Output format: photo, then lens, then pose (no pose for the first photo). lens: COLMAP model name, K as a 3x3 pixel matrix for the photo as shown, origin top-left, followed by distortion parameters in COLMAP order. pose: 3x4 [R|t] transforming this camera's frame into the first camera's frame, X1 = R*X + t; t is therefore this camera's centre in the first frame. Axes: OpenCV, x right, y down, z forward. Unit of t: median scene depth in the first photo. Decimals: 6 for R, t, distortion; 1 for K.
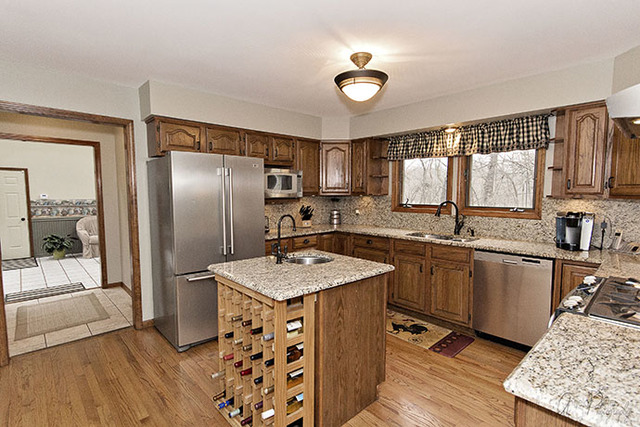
lens RADIAL K [[303.8, 0, 316.7], [0, 303.8, 214.8], [0, 0, 1]] dist [0.006249, 0.000915]
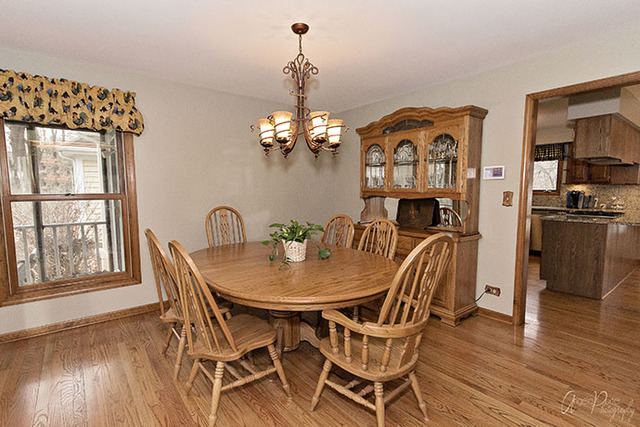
lens RADIAL K [[303.8, 0, 320.6], [0, 303.8, 214.5], [0, 0, 1]] dist [0.006249, 0.000915]
pose [[0.997234, 0.003791, -0.074225, -0.467751], [-0.002740, 0.999895, 0.014253, 0.079391], [0.074271, -0.014011, 0.997140, -0.762895]]
